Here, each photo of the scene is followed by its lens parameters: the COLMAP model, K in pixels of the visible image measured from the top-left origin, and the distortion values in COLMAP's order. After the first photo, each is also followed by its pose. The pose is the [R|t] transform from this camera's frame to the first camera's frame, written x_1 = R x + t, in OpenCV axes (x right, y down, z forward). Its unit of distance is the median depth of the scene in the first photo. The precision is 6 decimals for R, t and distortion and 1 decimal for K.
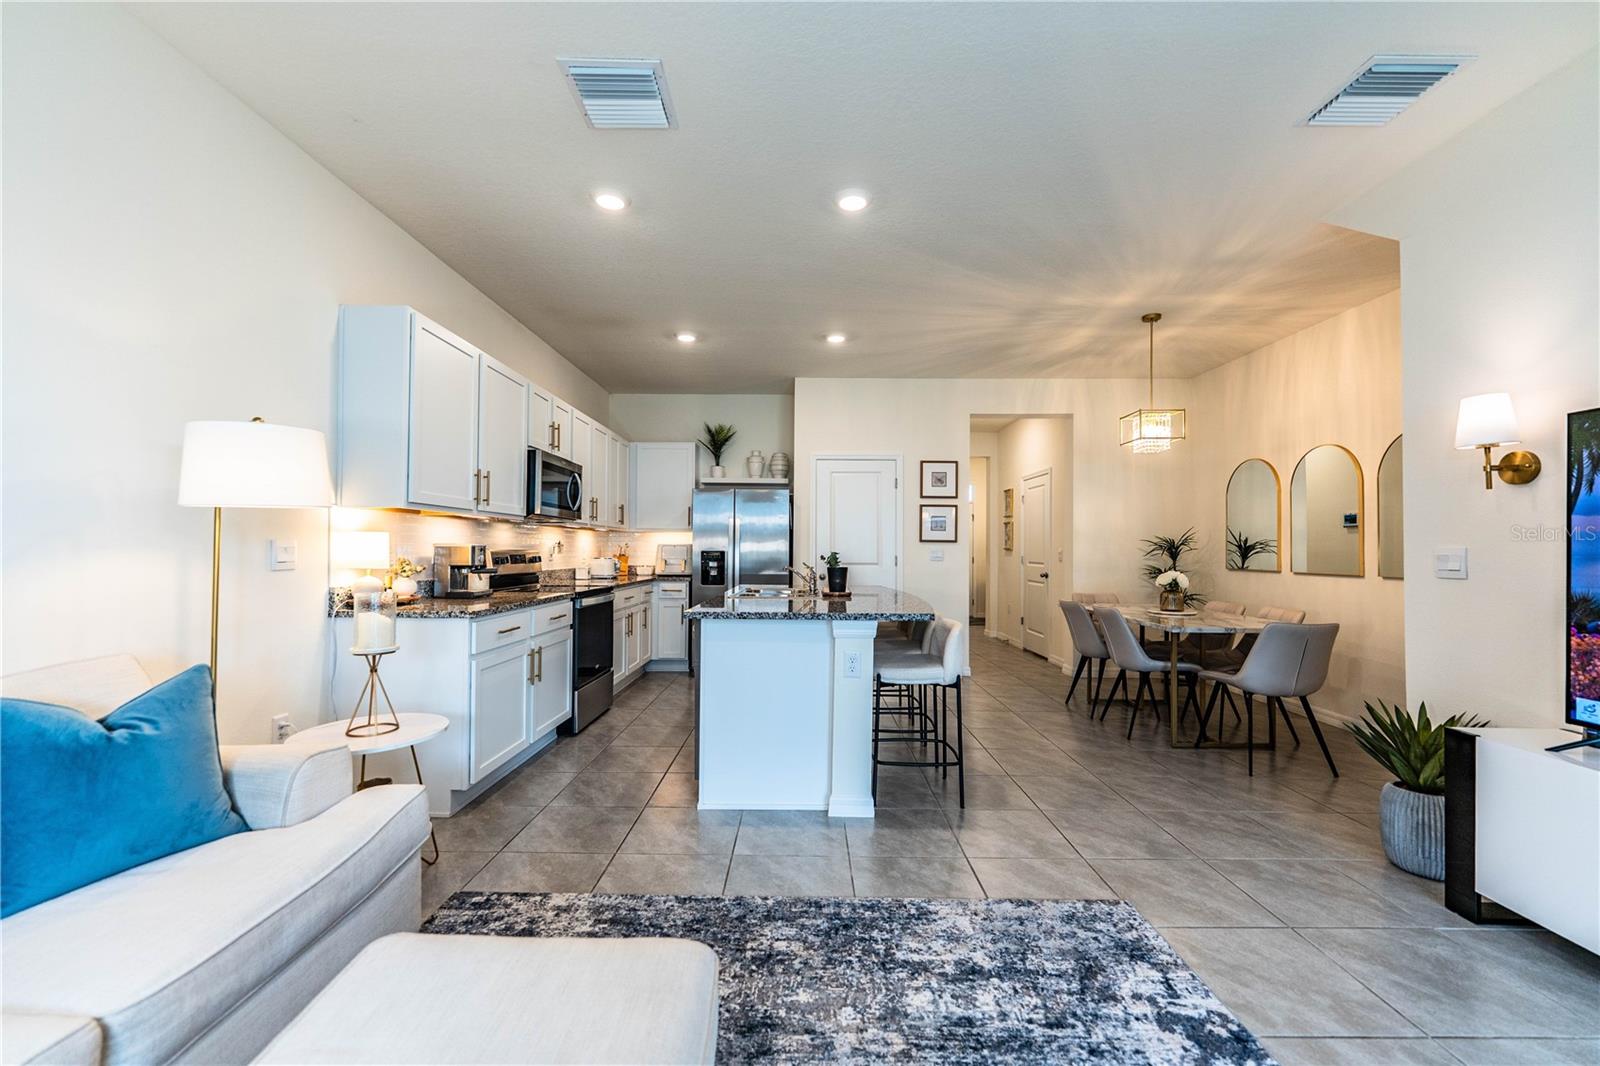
lens RADIAL K [[640.7, 0, 801.6], [0, 640.7, 539.9], [0, 0, 1]] dist [0.000952, -0.000171]
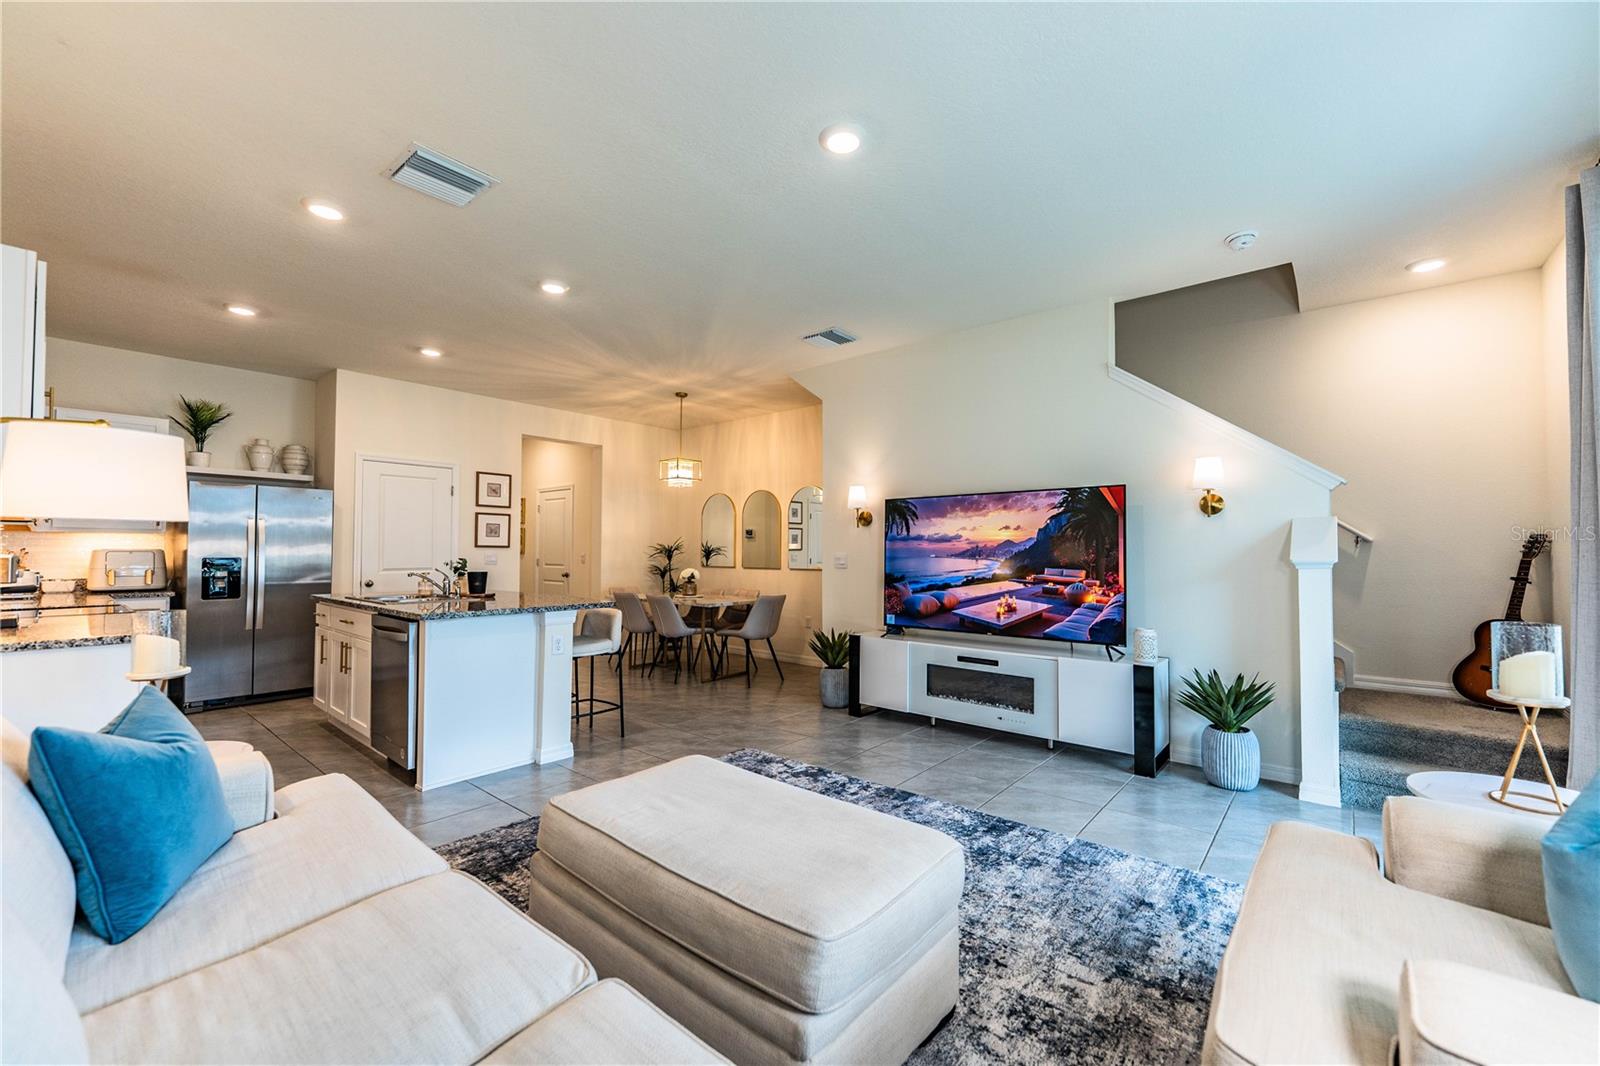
lens RADIAL K [[640.7, 0, 801.6], [0, 640.7, 539.9], [0, 0, 1]] dist [0.000952, -0.000171]
pose [[0.640268, 0.010354, 0.768082, -0.617041], [-0.009802, 0.999938, -0.005308, -0.018430], [-0.768089, -0.004130, 0.640330, -0.225327]]
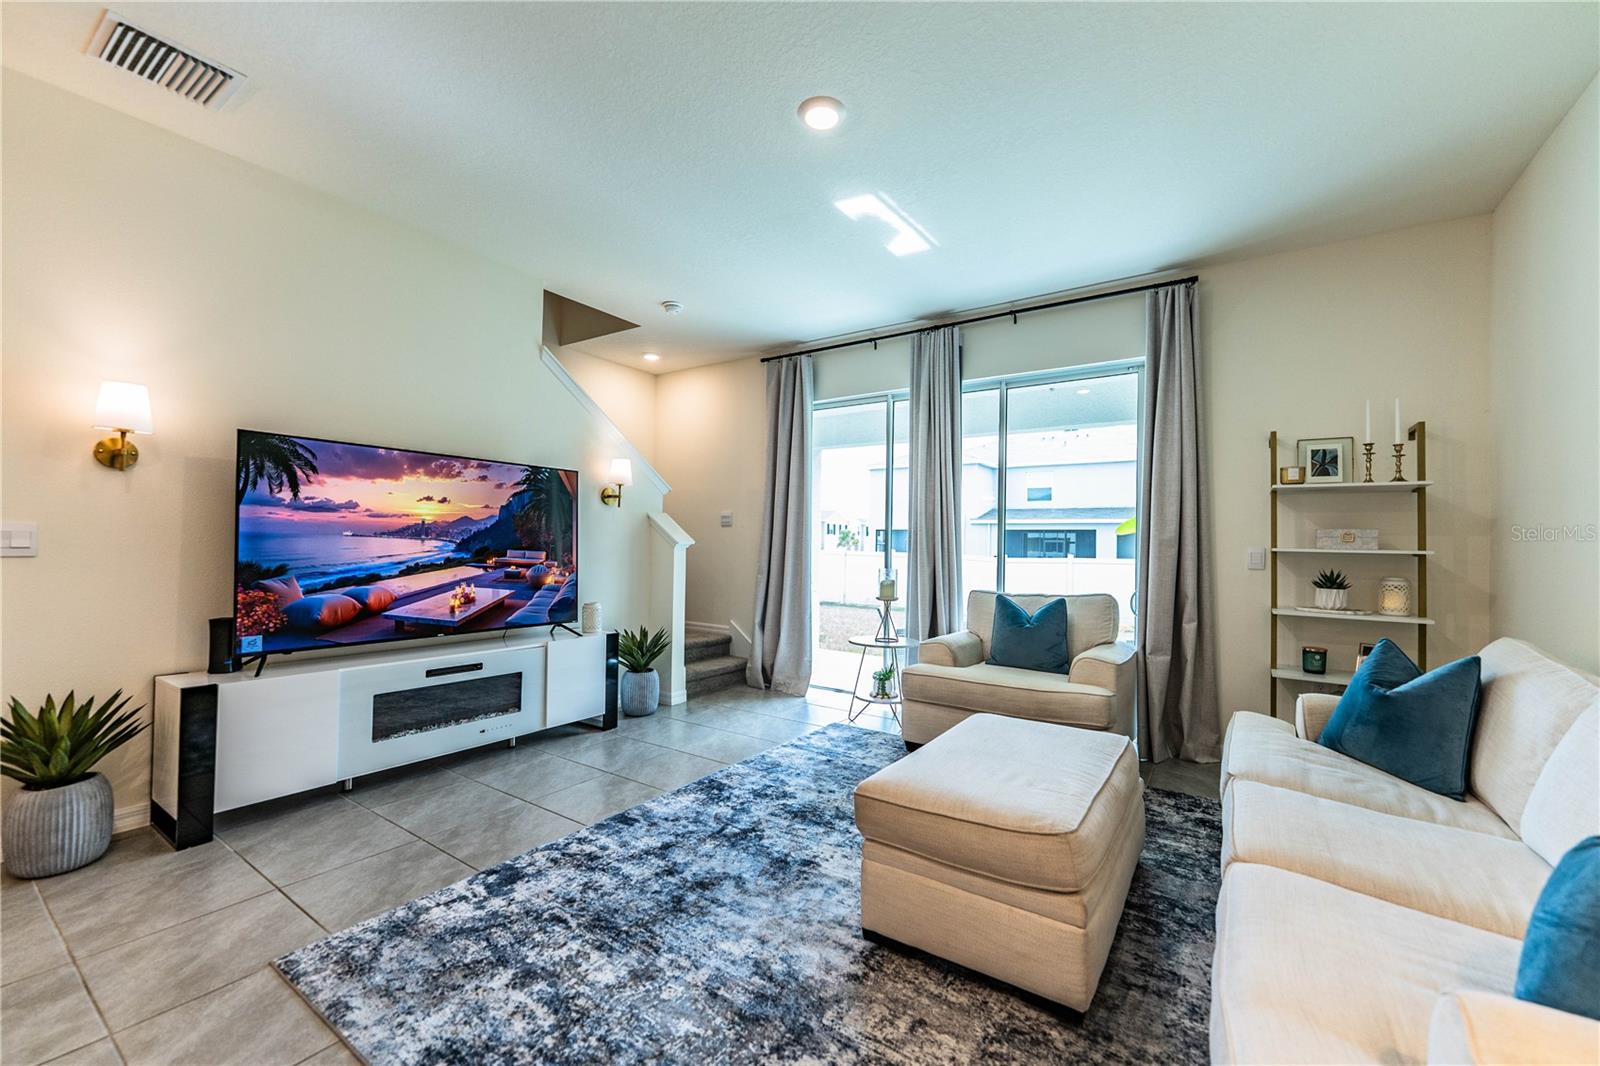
lens RADIAL K [[640.7, 0, 801.6], [0, 640.7, 539.9], [0, 0, 1]] dist [0.000952, -0.000171]
pose [[-0.830810, -0.014330, 0.556372, -0.378737], [-0.029677, 0.999387, -0.018575, 0.017543], [-0.555765, -0.031944, -0.830726, 1.006859]]
